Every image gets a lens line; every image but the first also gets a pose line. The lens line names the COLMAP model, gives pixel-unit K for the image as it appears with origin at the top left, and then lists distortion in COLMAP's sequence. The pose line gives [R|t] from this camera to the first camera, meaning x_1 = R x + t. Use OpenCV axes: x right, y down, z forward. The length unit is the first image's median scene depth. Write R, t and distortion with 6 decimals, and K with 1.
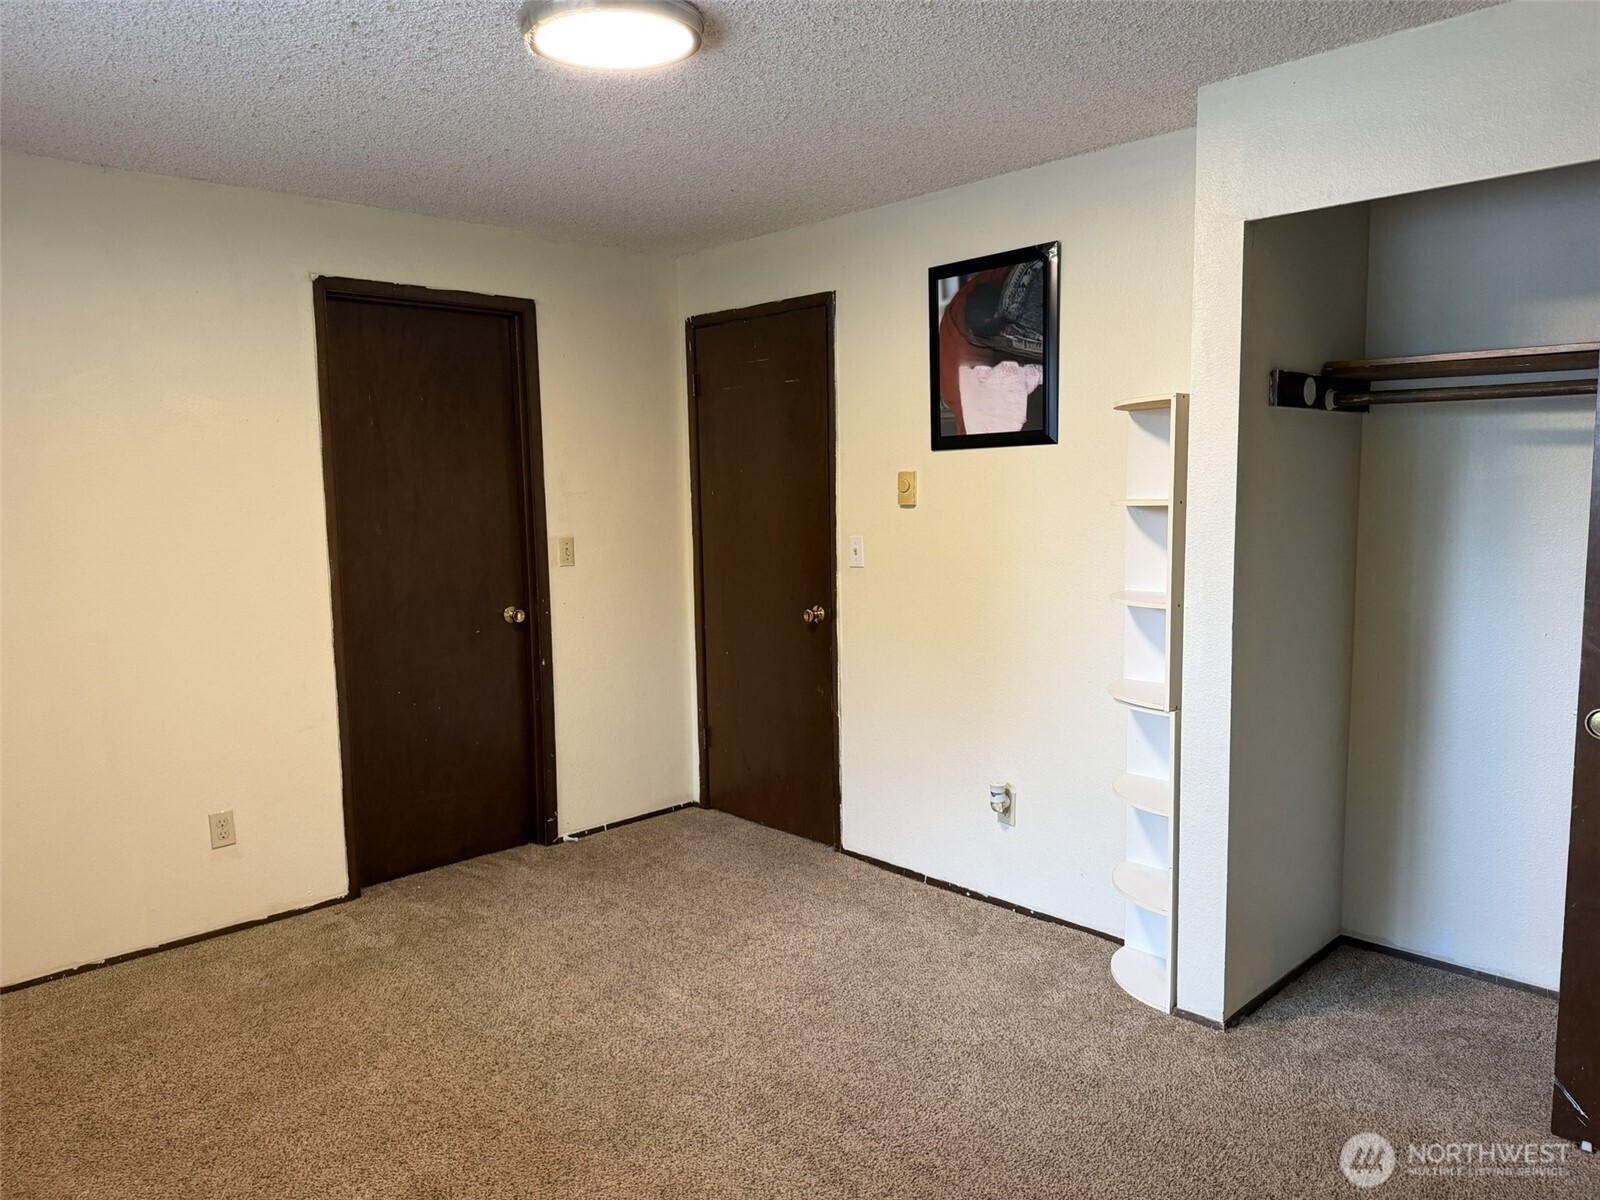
lens RADIAL K [[1133.3, 0, 802.9], [0, 1133.3, 614.0], [0, 0, 1]] dist [0.051289, -0.047359]
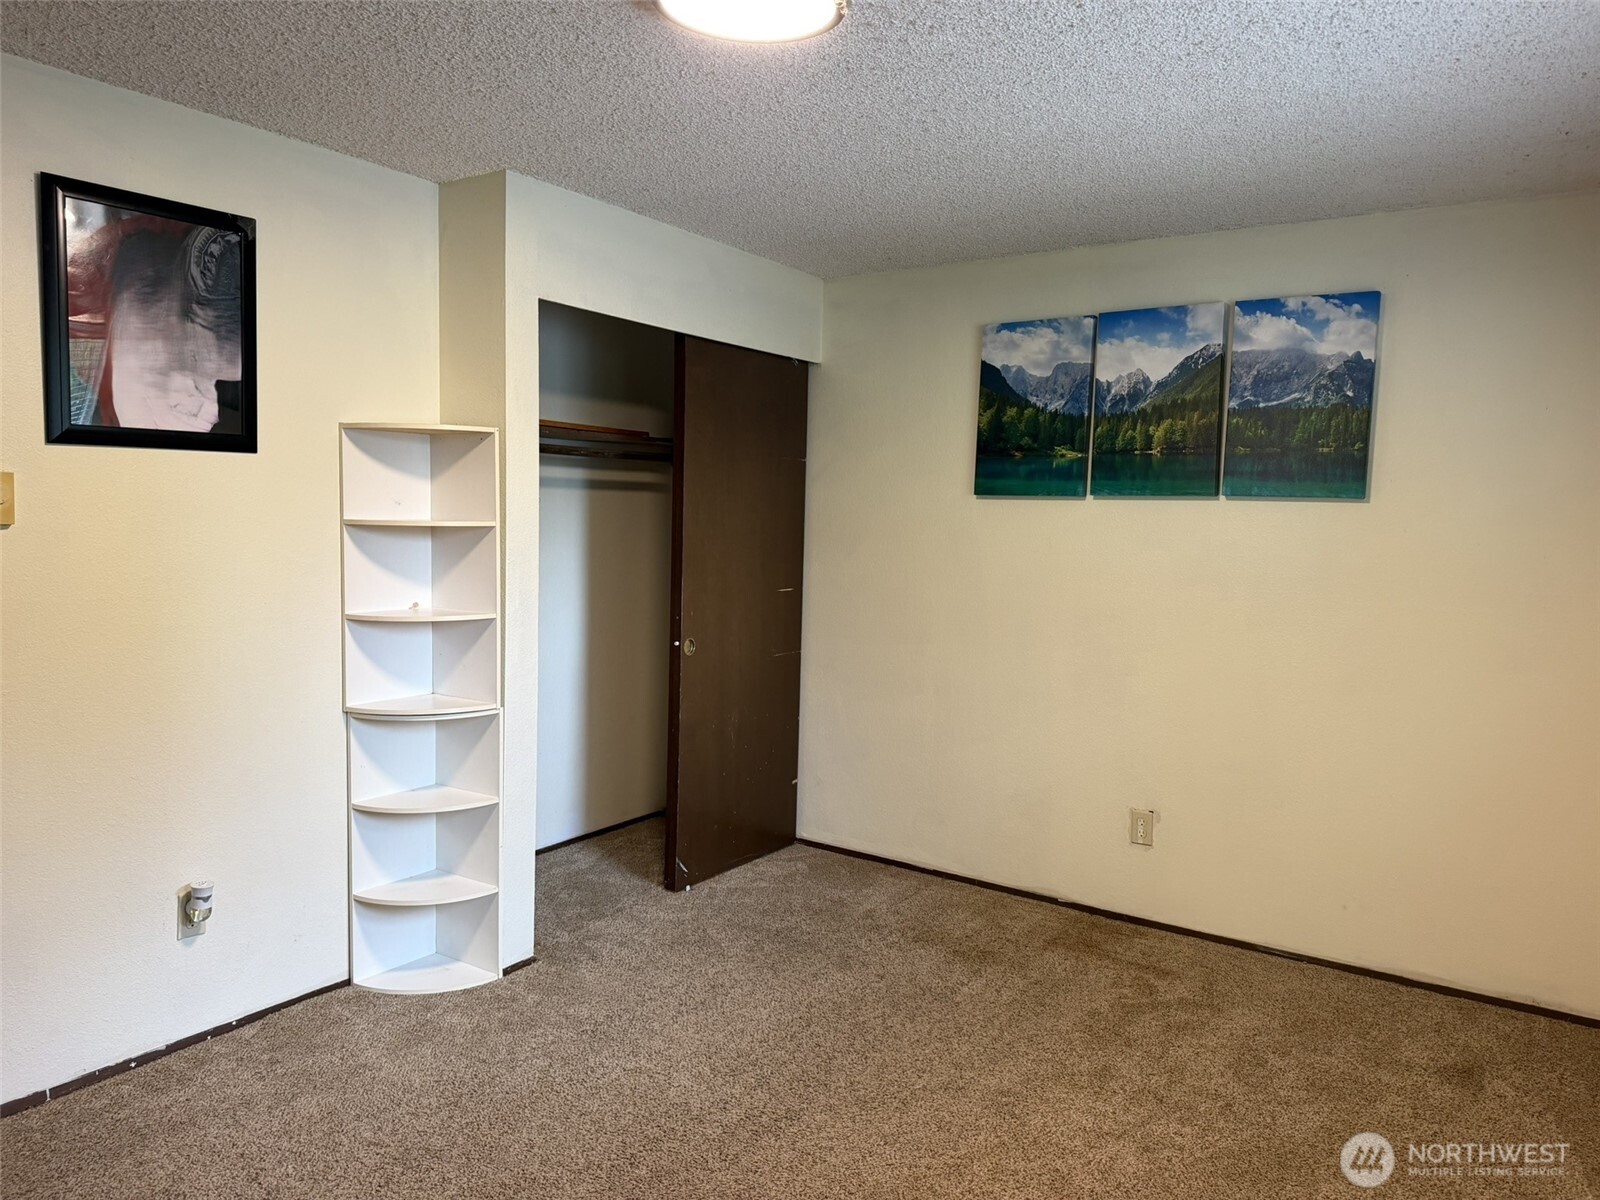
lens RADIAL K [[1133.3, 0, 793.9], [0, 1133.3, 596.7], [0, 0, 1]] dist [0.051289, -0.047359]
pose [[-0.199202, -0.061480, 0.978028, -0.692793], [0.103042, 0.991183, 0.083294, -0.070498], [-0.974526, 0.117371, -0.191111, 0.766756]]
